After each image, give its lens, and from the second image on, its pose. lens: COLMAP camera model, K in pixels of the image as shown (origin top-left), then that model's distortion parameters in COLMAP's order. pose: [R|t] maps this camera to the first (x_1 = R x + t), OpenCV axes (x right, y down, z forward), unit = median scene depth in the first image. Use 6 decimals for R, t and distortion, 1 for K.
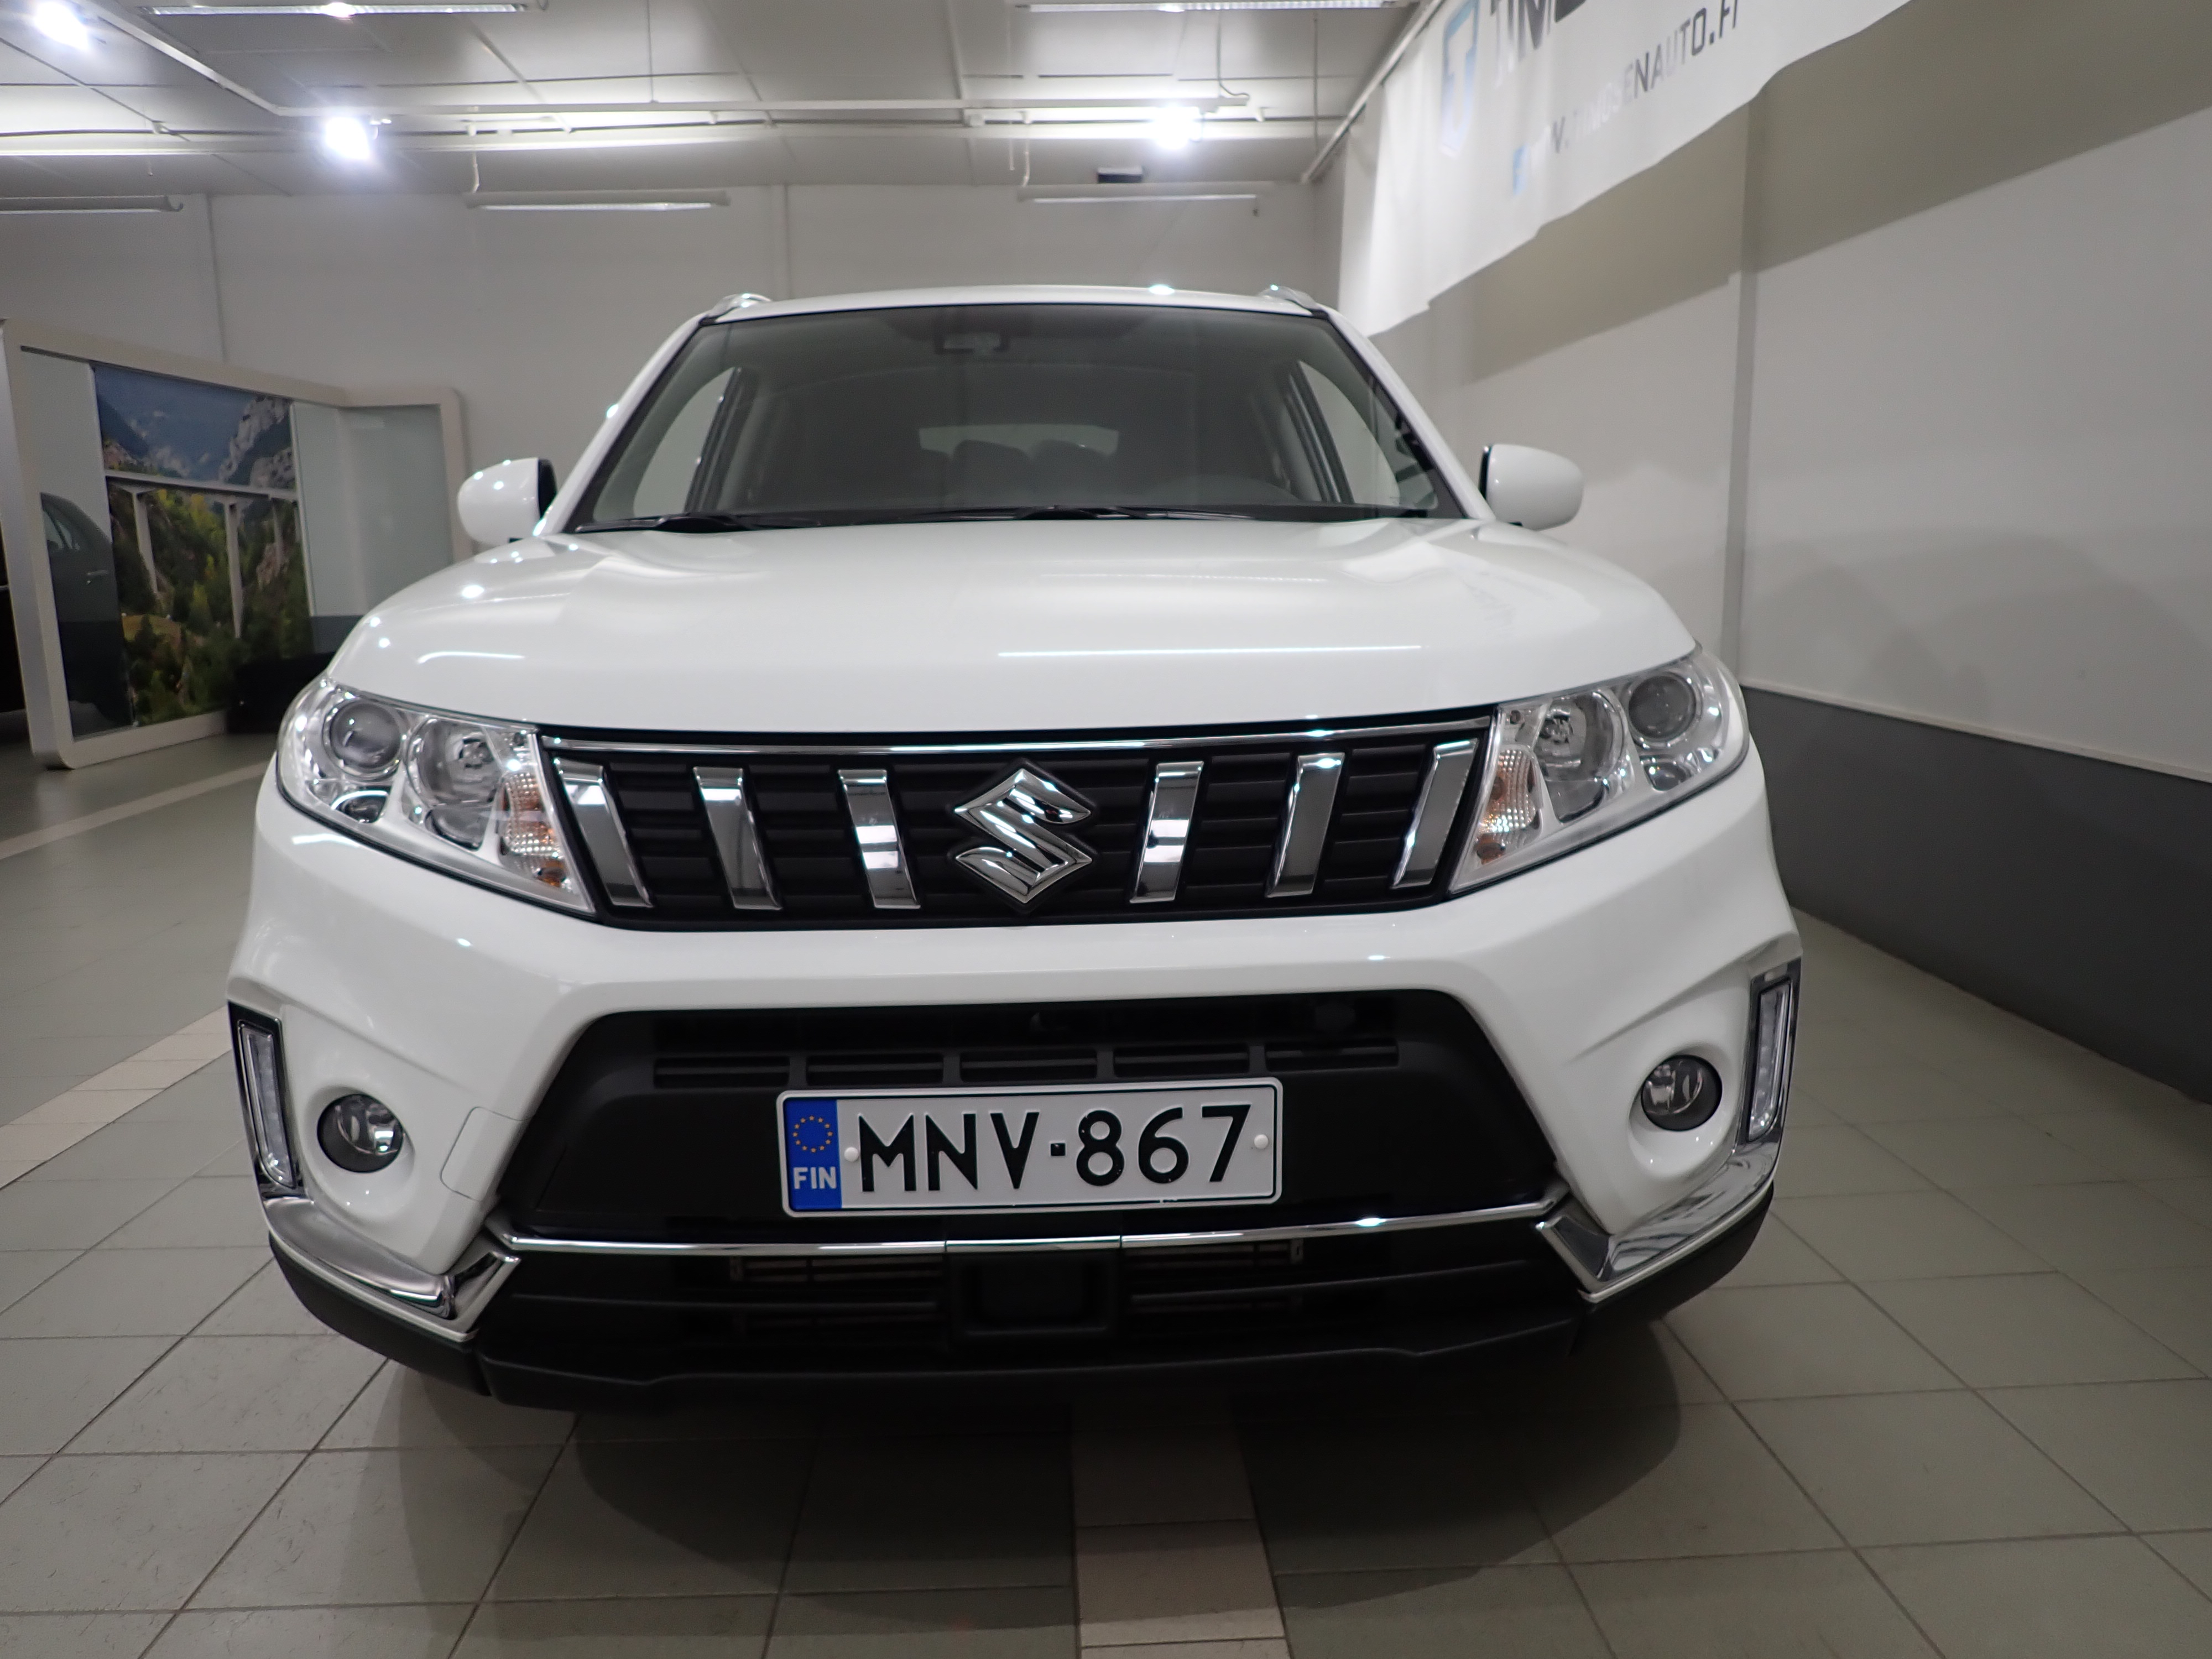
lens RADIAL K [[1637.1, 0, 1099.6], [0, 1637.1, 832.4], [0, 0, 1]] dist [-0.008394, 0.000087]
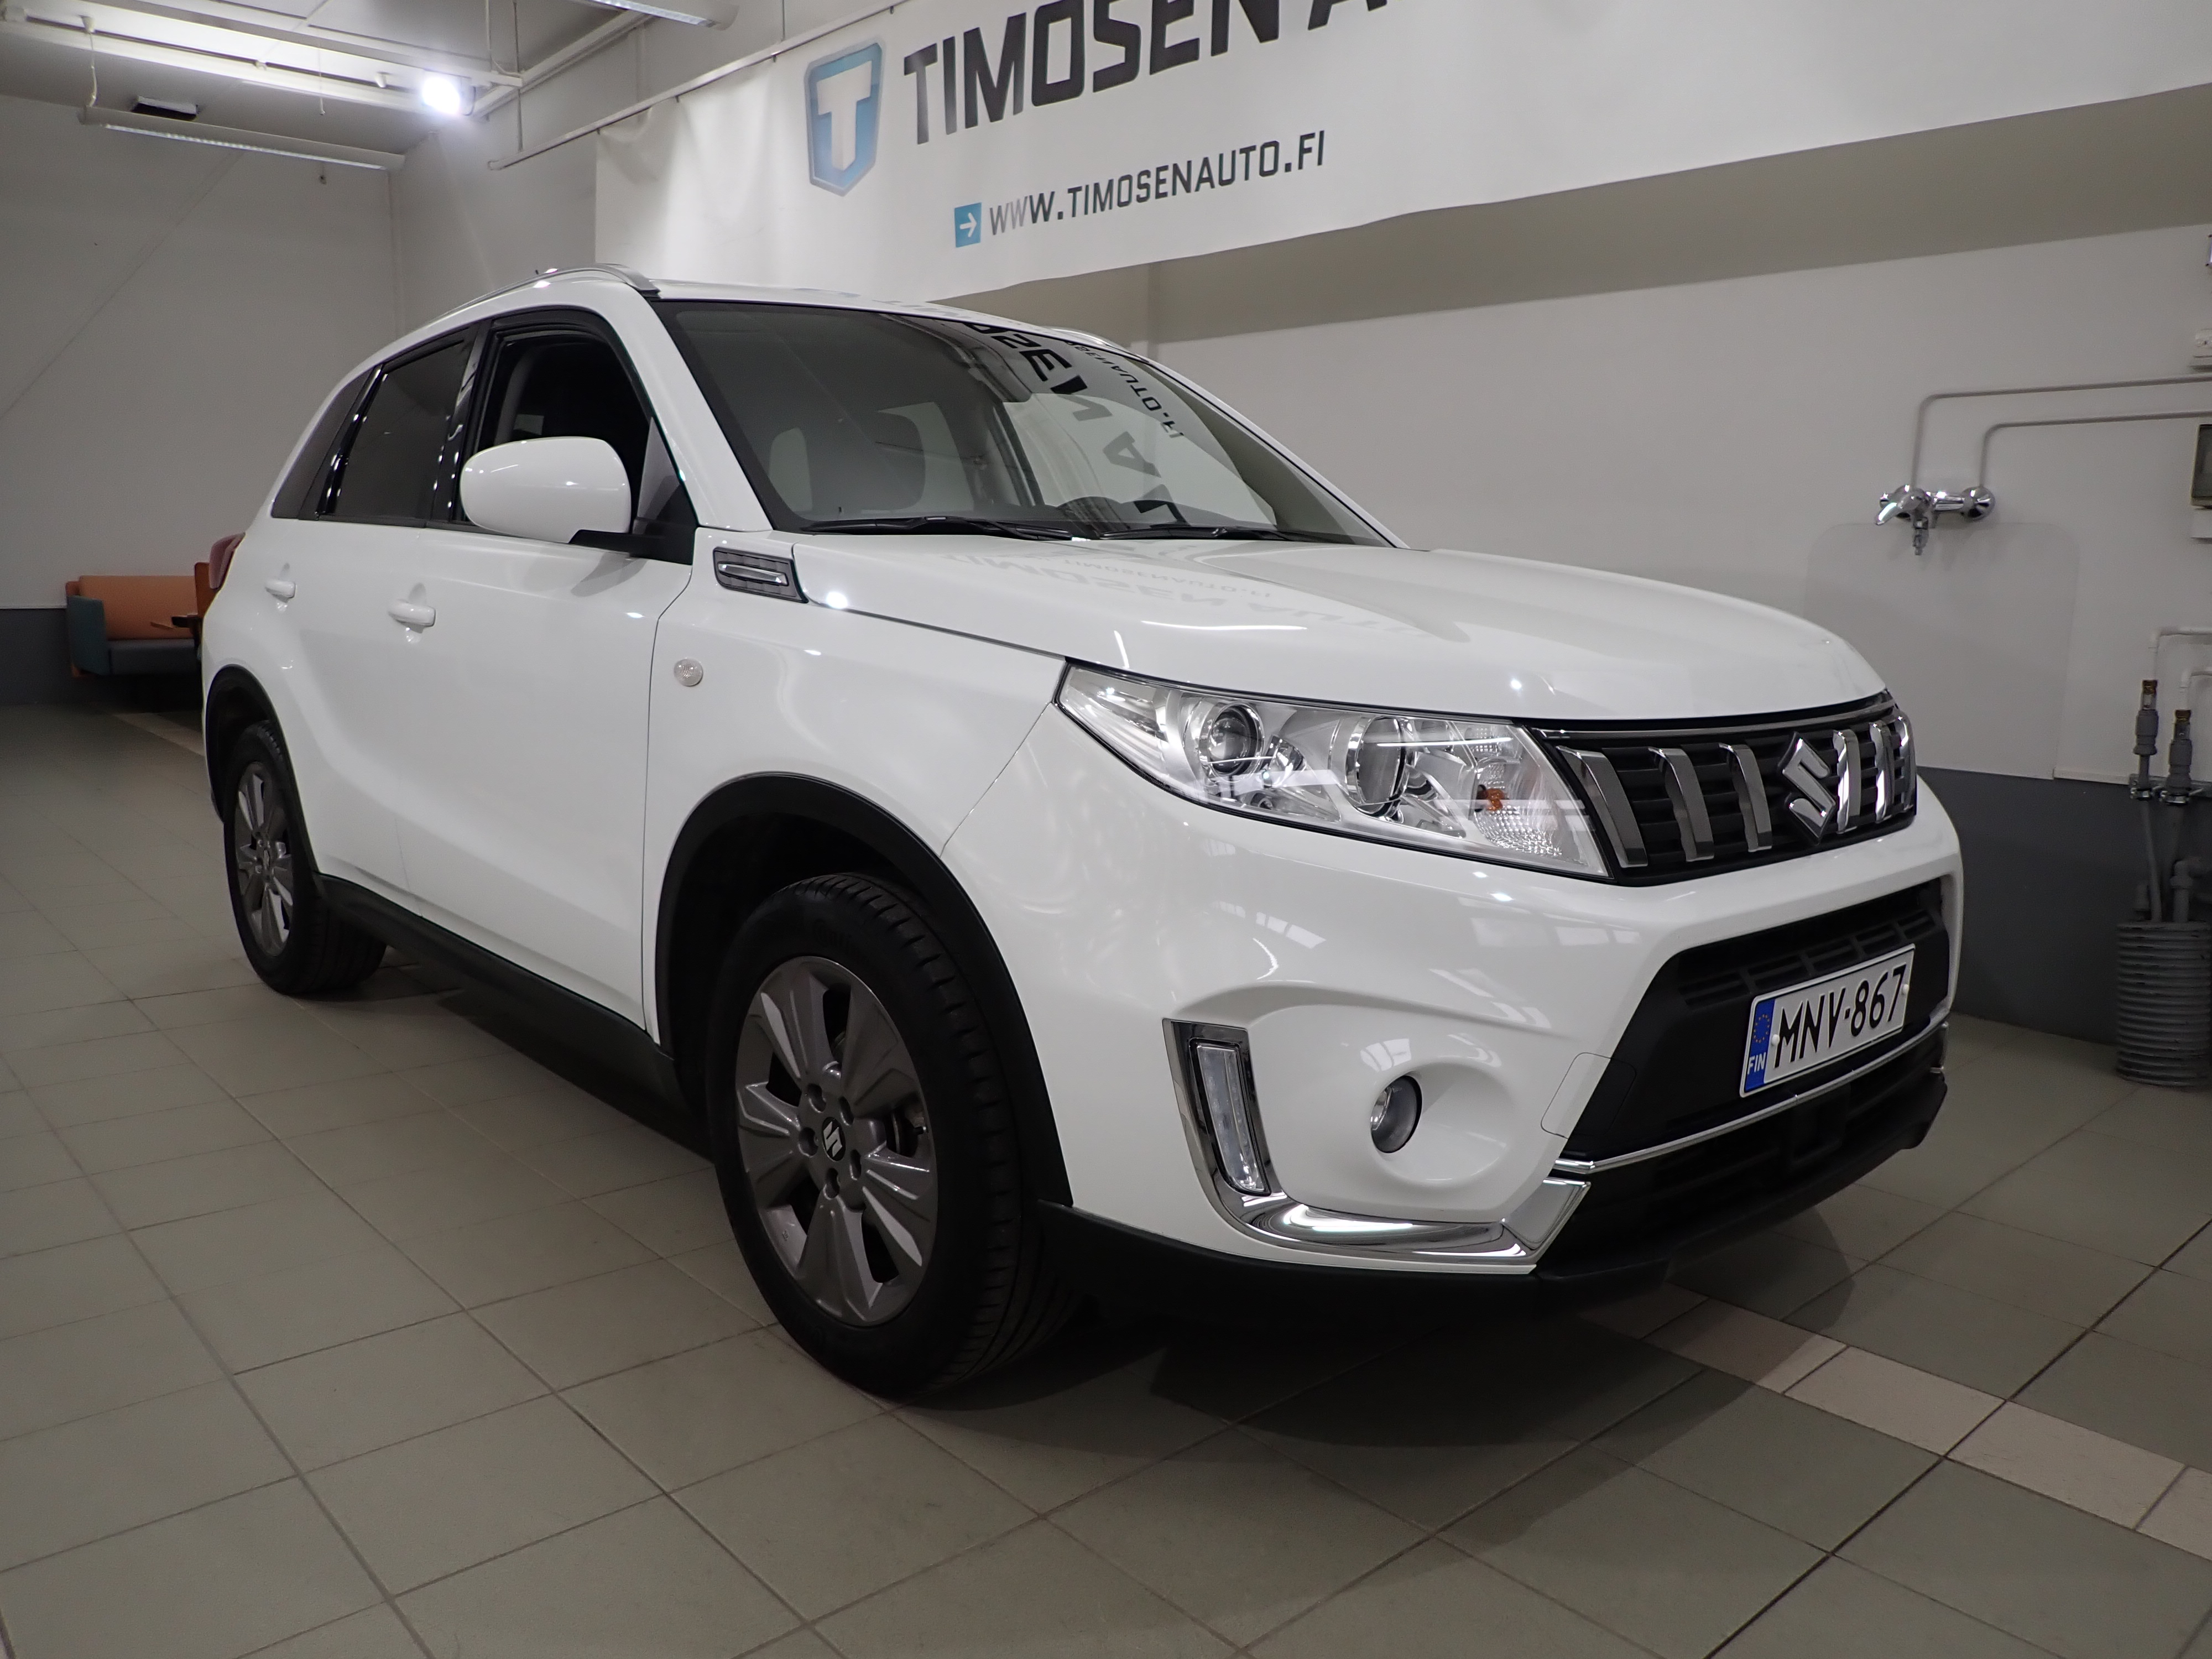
lens RADIAL K [[1637.1, 0, 1089.8], [0, 1637.1, 829.4], [0, 0, 1]] dist [-0.008394, 0.000087]
pose [[0.775288, -0.073648, 0.627300, -1.319664], [0.077571, 0.996762, 0.021152, -0.039121], [-0.626827, 0.032261, 0.778490, 0.304919]]
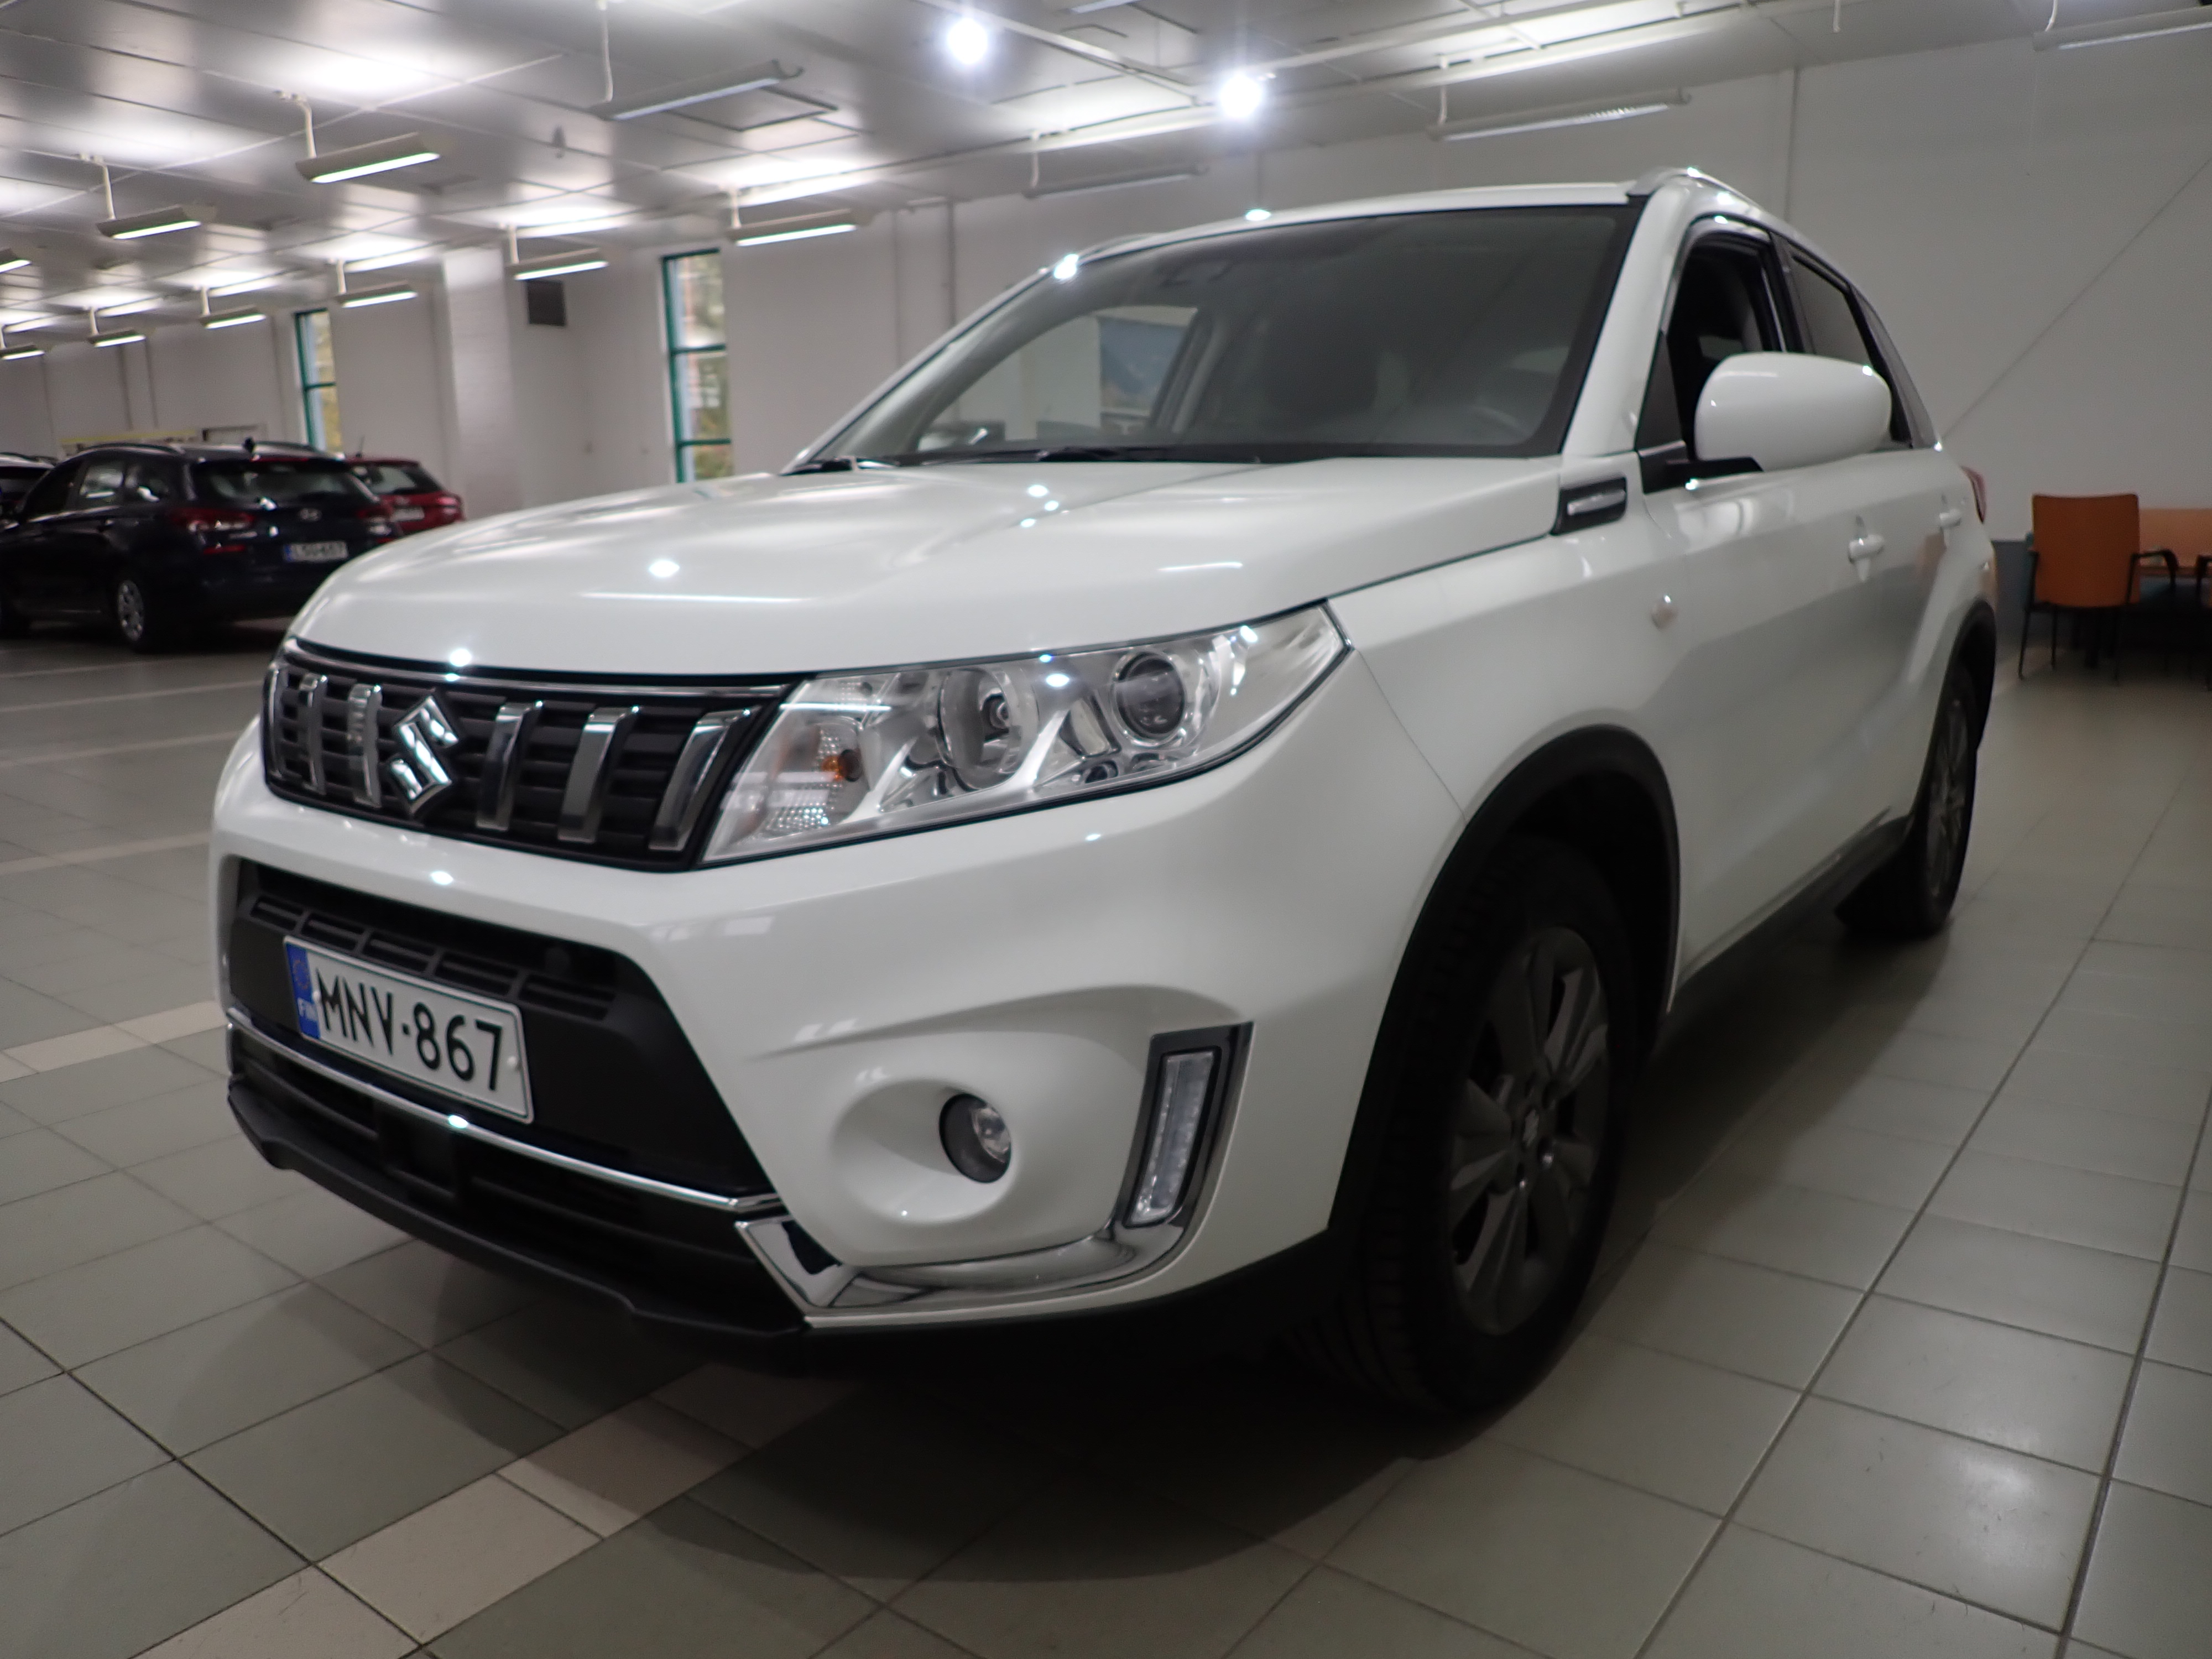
lens RADIAL K [[1637.1, 0, 1111.1], [0, 1637.1, 845.8], [0, 0, 1]] dist [-0.008394, 0.000087]
pose [[0.769105, 0.142638, -0.623002, 1.003014], [-0.108506, 0.989768, 0.092657, -0.089043], [0.629844, -0.003663, 0.776713, 0.403472]]
